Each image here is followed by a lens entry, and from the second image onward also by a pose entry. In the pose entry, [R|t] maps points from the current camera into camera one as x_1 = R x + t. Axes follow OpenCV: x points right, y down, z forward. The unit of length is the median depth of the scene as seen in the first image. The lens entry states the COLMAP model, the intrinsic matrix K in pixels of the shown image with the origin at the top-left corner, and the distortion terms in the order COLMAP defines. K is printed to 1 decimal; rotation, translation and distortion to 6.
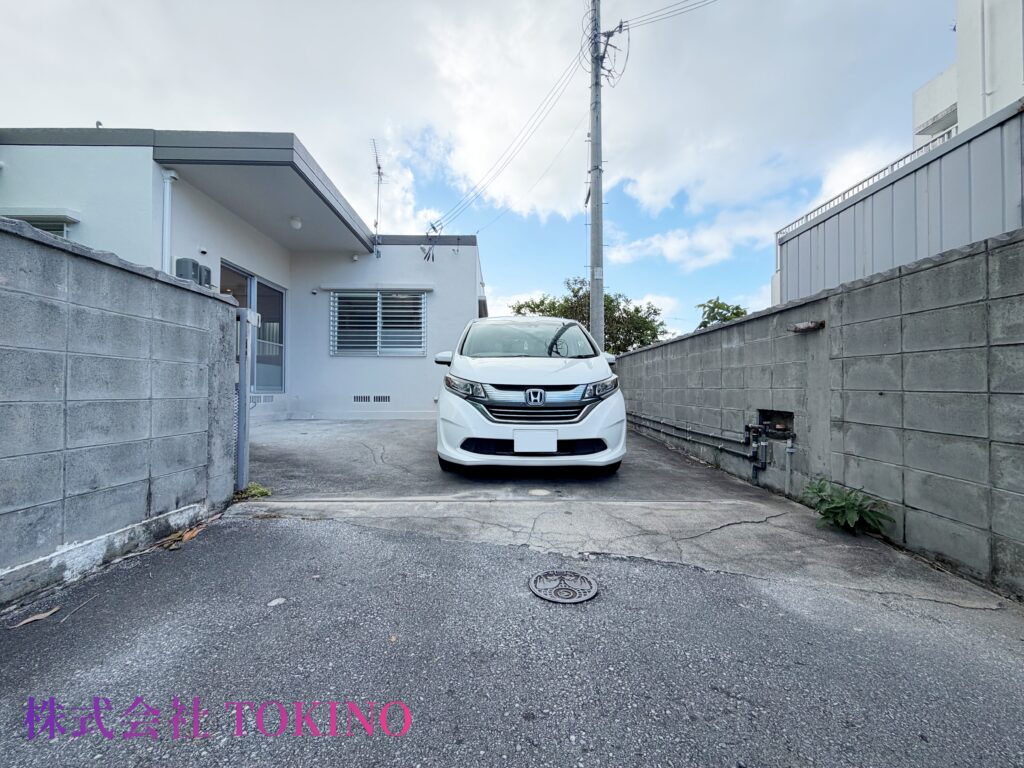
lens RADIAL K [[409.0, 0, 510.6], [0, 409.0, 384.1], [0, 0, 1]] dist [-0.000735, -0.000143]
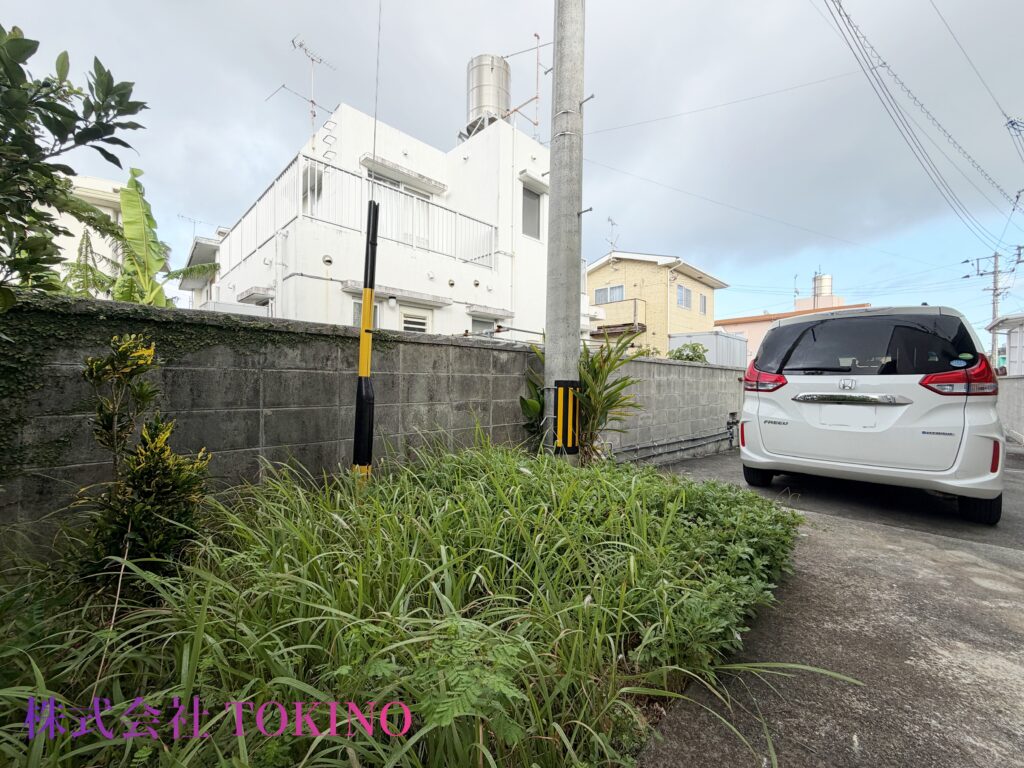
lens RADIAL K [[409.0, 0, 508.6], [0, 409.0, 382.2], [0, 0, 1]] dist [-0.000735, -0.000143]
pose [[-0.706706, -0.007349, 0.707469, -0.051224], [-0.018894, 0.999785, -0.008487, -0.038296], [-0.707255, -0.019365, -0.706694, 2.162794]]
